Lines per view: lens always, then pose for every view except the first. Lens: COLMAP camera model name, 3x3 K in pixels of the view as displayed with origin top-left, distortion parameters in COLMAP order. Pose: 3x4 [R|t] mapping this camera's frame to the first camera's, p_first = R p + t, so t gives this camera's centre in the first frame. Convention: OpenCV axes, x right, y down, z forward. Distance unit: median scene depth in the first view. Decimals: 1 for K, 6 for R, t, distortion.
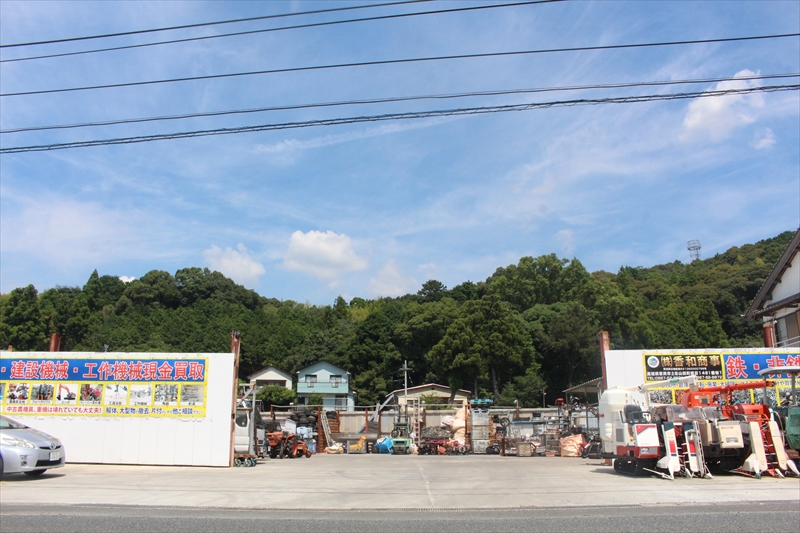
lens RADIAL K [[664.2, 0, 398.4], [0, 664.2, 273.5], [0, 0, 1]] dist [-0.161856, 0.140183]
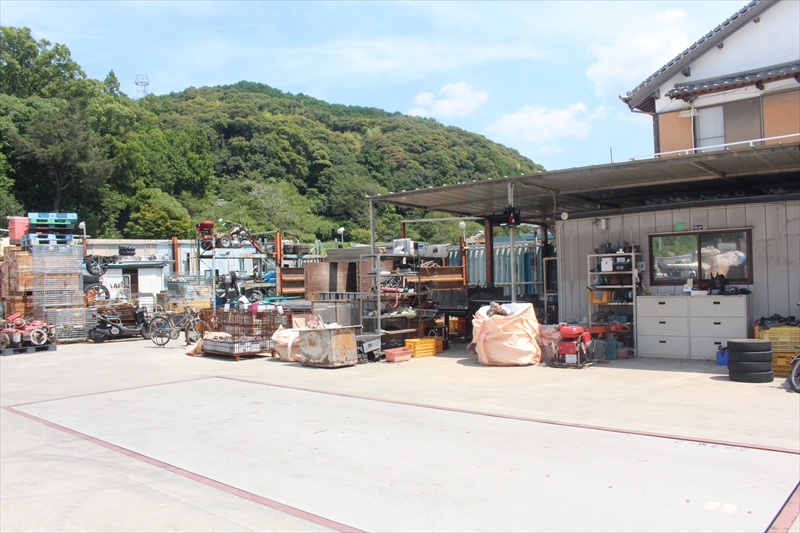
lens RADIAL K [[663.9, 0, 400.2], [0, 663.9, 274.8], [0, 0, 1]] dist [-0.163115, 0.145262]
pose [[0.660085, -0.016482, 0.751010, -0.018365], [-0.166210, 0.971775, 0.167415, 0.056699], [-0.732572, -0.235333, 0.638715, 0.258195]]
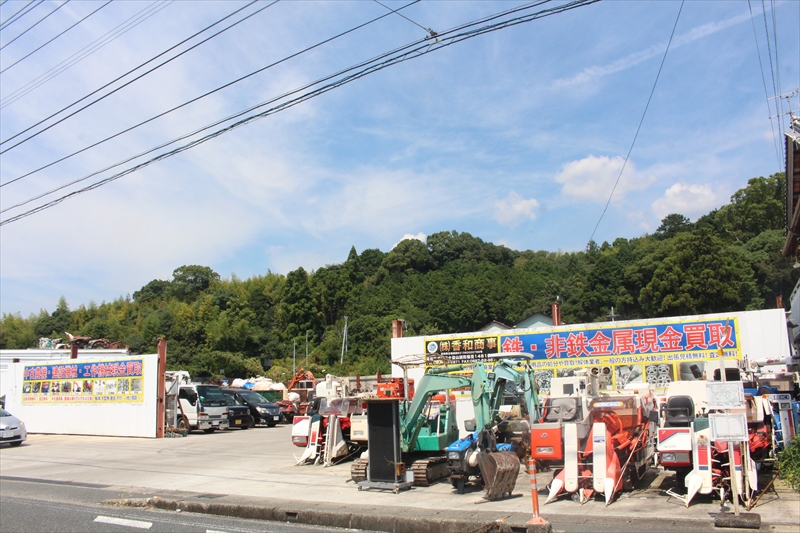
lens RADIAL K [[664.2, 0, 398.4], [0, 664.2, 273.5], [0, 0, 1]] dist [-0.161856, 0.140183]
pose [[0.892964, -0.102737, -0.438247, 0.158350], [0.137660, 0.989288, 0.048578, -0.007617], [0.428561, -0.103707, 0.897541, 0.007142]]
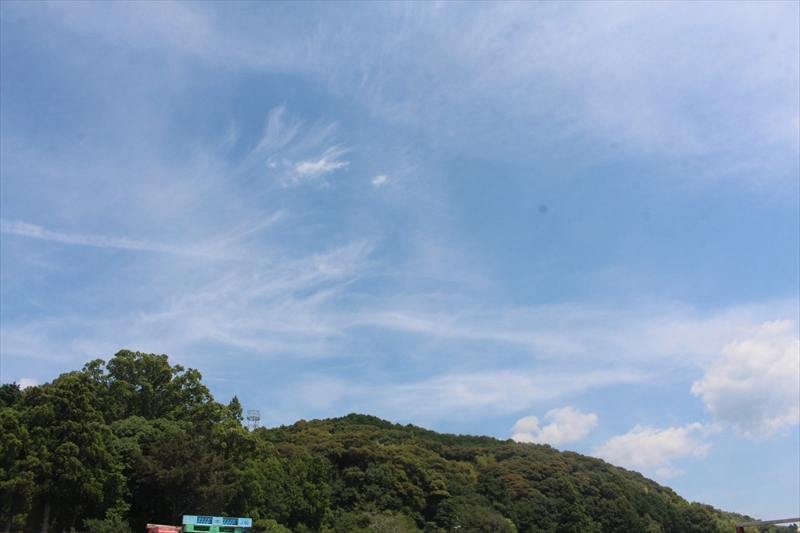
lens RADIAL K [[663.9, 0, 400.2], [0, 663.9, 274.8], [0, 0, 1]] dist [-0.163115, 0.145262]
pose [[0.766120, 0.293782, 0.571623, -0.002607], [-0.141742, 0.944746, -0.295575, 0.075312], [-0.626873, 0.145423, 0.765430, 0.334125]]
